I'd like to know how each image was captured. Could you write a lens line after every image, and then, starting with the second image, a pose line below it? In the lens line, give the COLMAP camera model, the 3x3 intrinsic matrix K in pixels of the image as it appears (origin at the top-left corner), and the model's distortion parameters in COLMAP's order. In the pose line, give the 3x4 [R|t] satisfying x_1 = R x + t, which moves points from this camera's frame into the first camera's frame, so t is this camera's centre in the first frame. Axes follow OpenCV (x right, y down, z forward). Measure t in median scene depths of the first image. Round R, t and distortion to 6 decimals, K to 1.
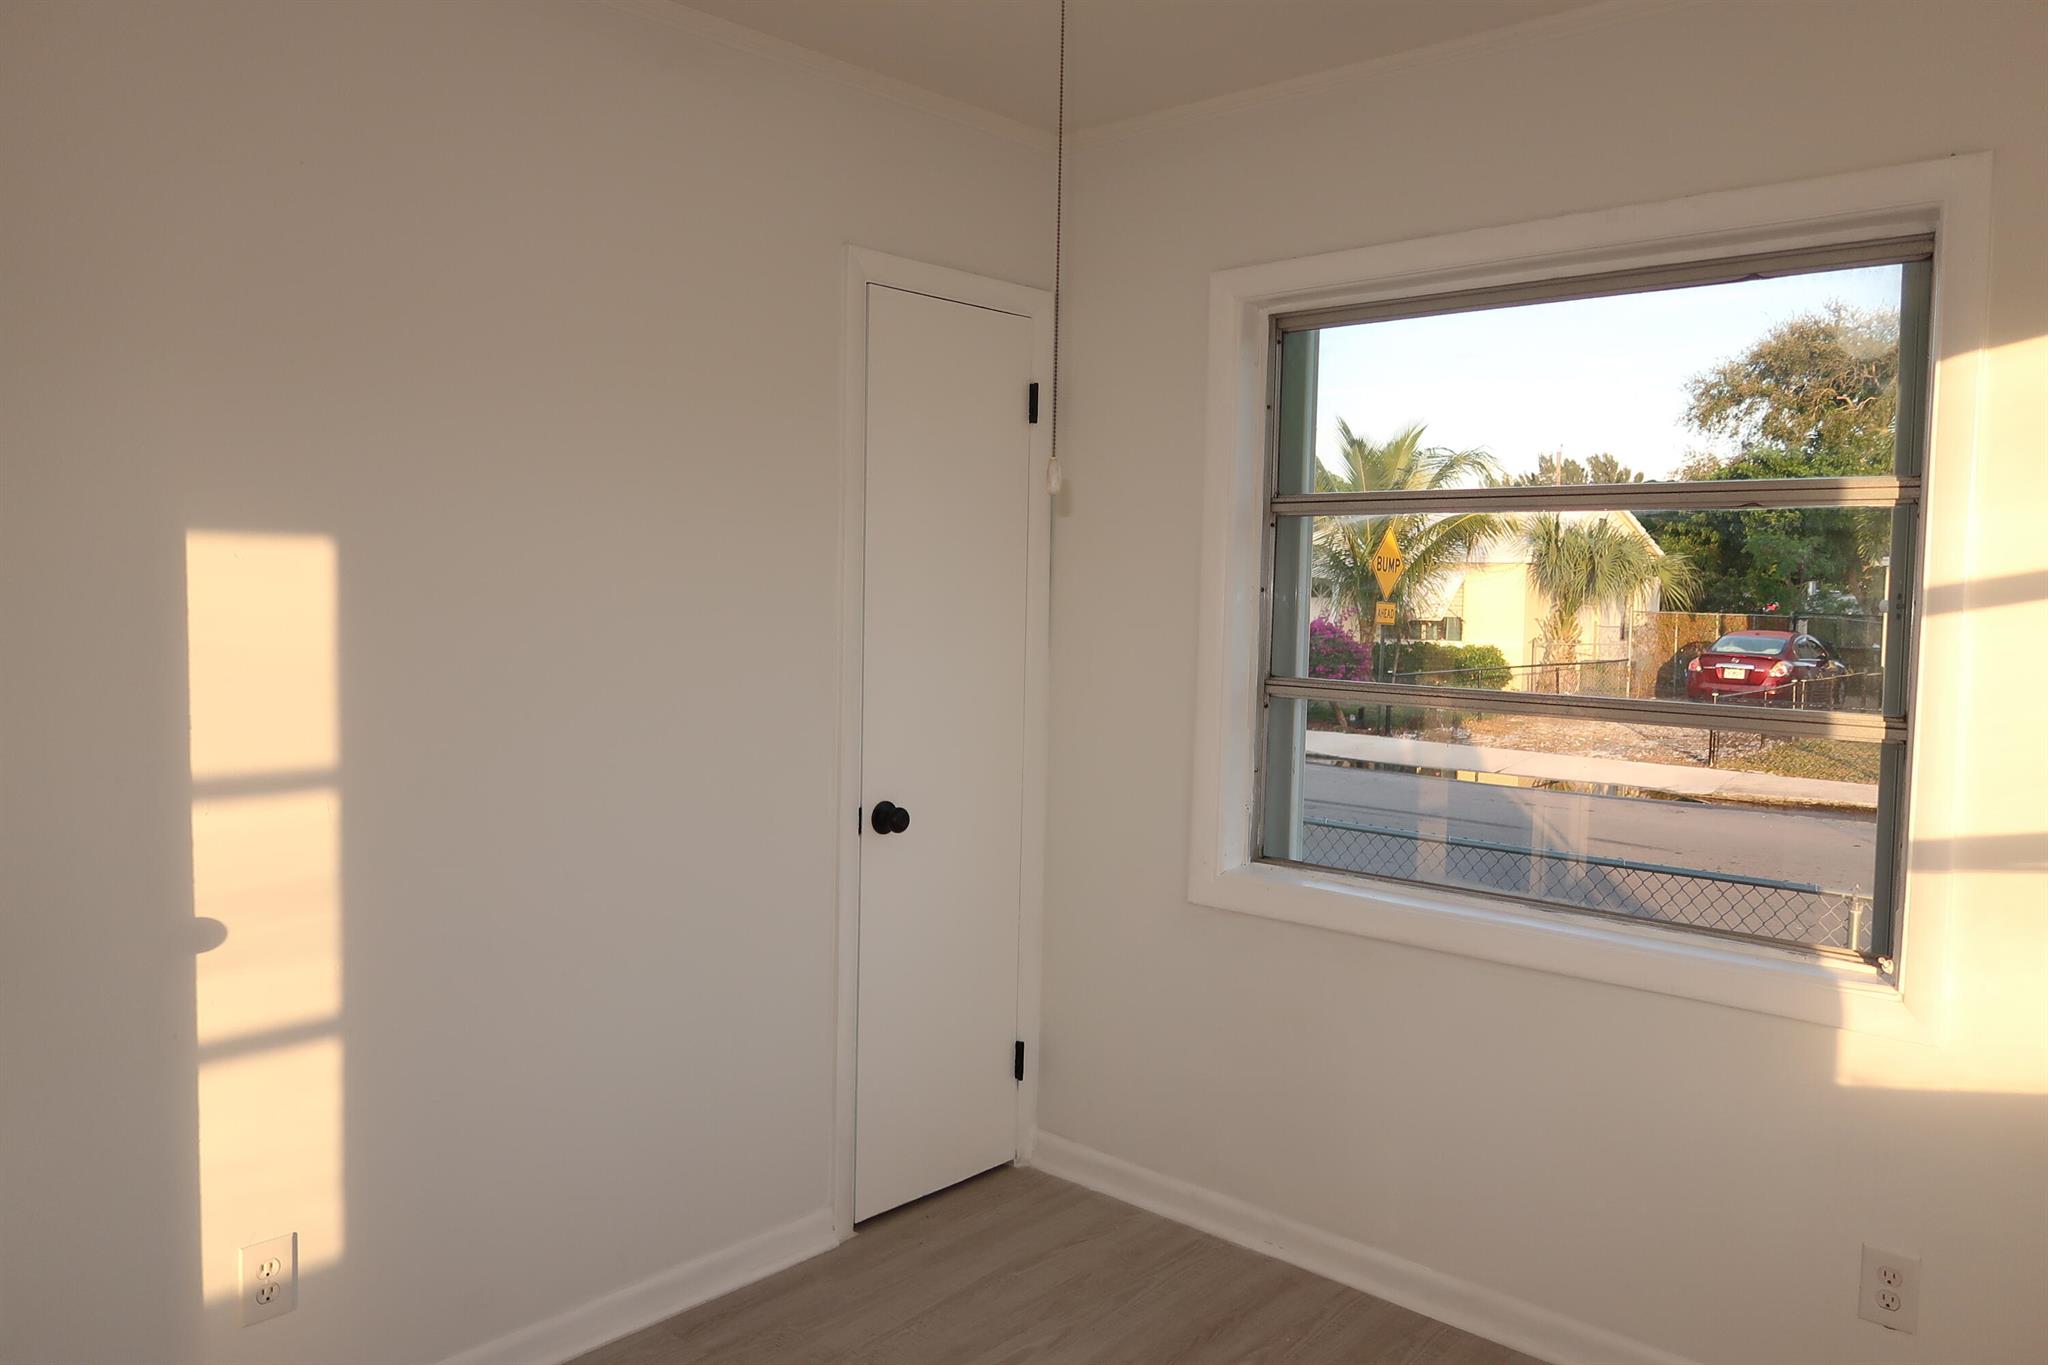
lens RADIAL K [[1494.7, 0, 1024.0], [0, 1494.7, 682.5], [0, 0, 1]] dist [-0.005090, -0.001015]
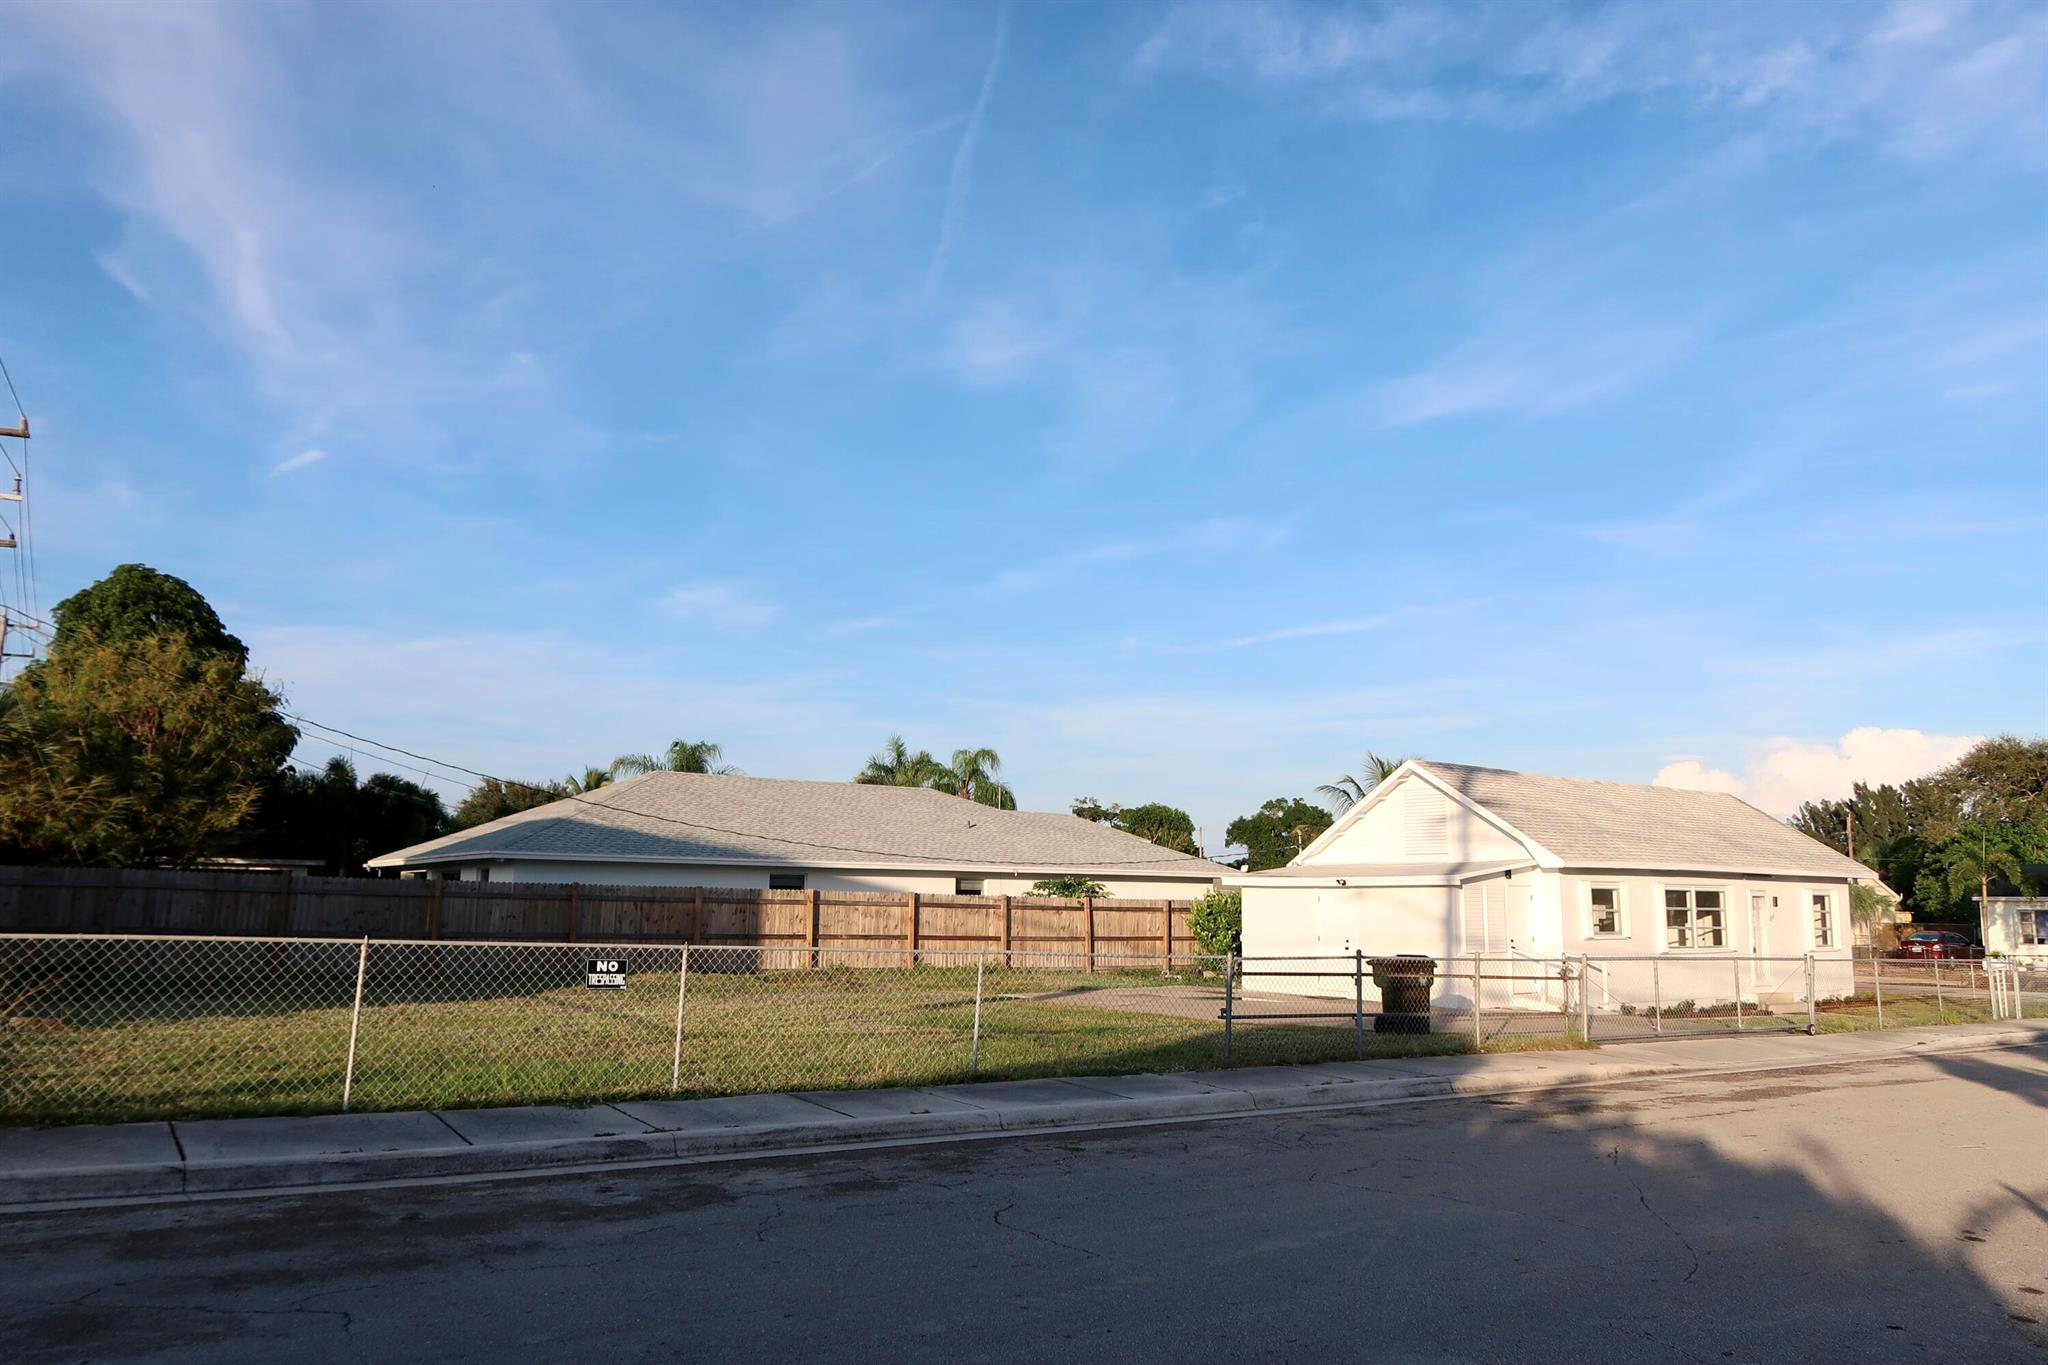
lens RADIAL K [[1421.0, 0, 1041.7], [0, 1421.0, 683.4], [0, 0, 1]] dist [-0.018059, 0.002128]
pose [[0.980146, -0.039443, -0.194317, -0.336510], [-0.004166, 0.975702, -0.219063, 0.064269], [0.198236, 0.215523, 0.956165, -1.202190]]
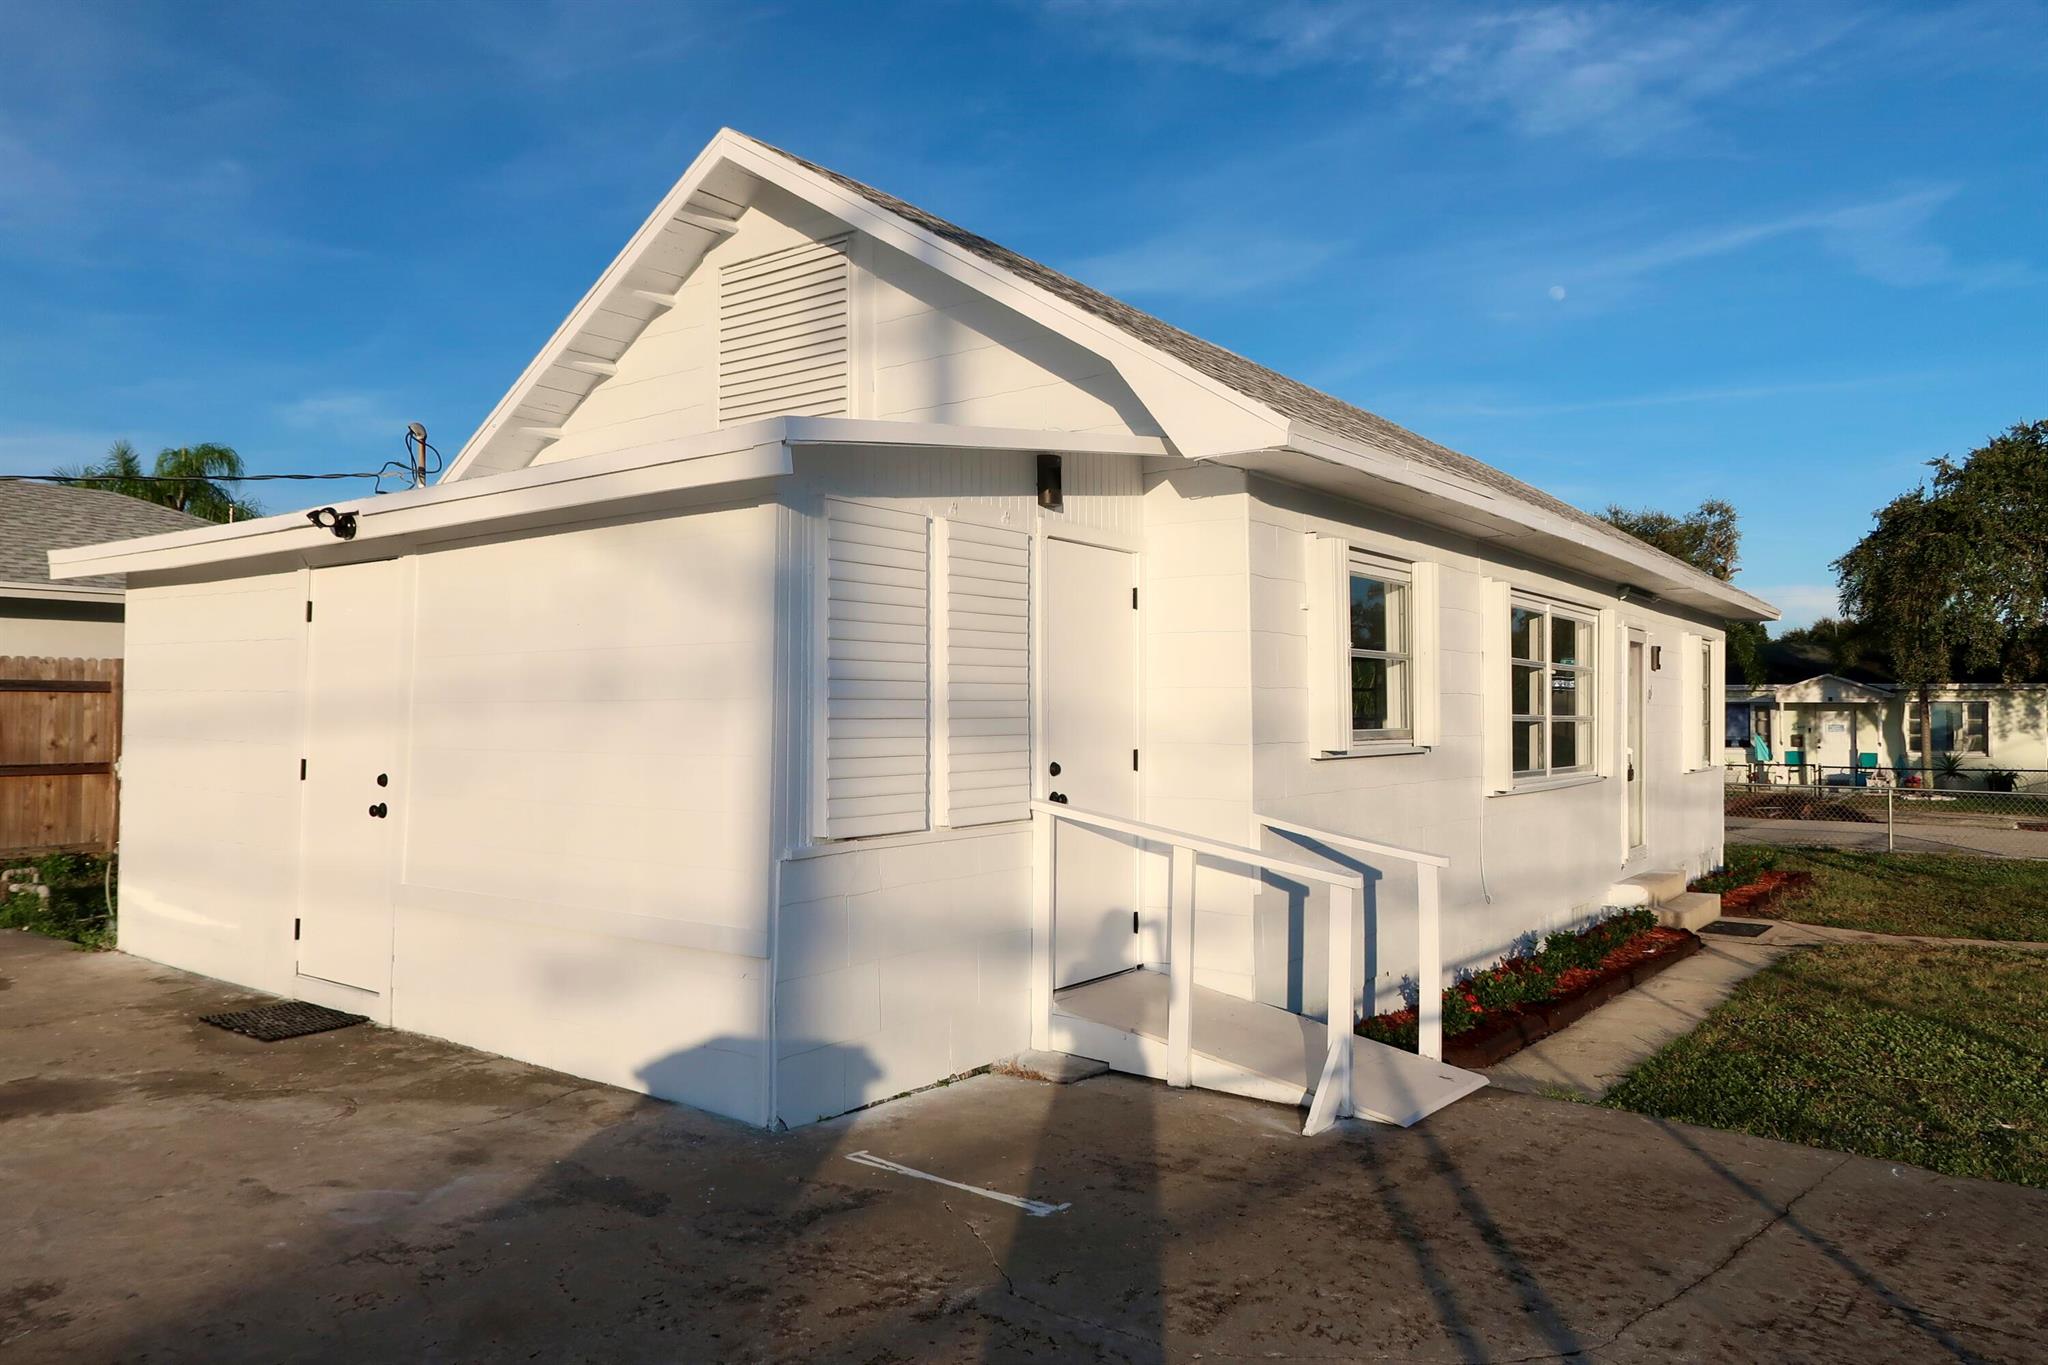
lens RADIAL K [[1421.0, 0, 1041.7], [0, 1421.0, 683.4], [0, 0, 1]] dist [-0.018059, 0.002128]
pose [[0.994403, -0.016094, 0.104416, -0.247845], [0.025429, 0.995734, -0.088700, 0.030922], [-0.102543, 0.090859, 0.990570, -0.449467]]
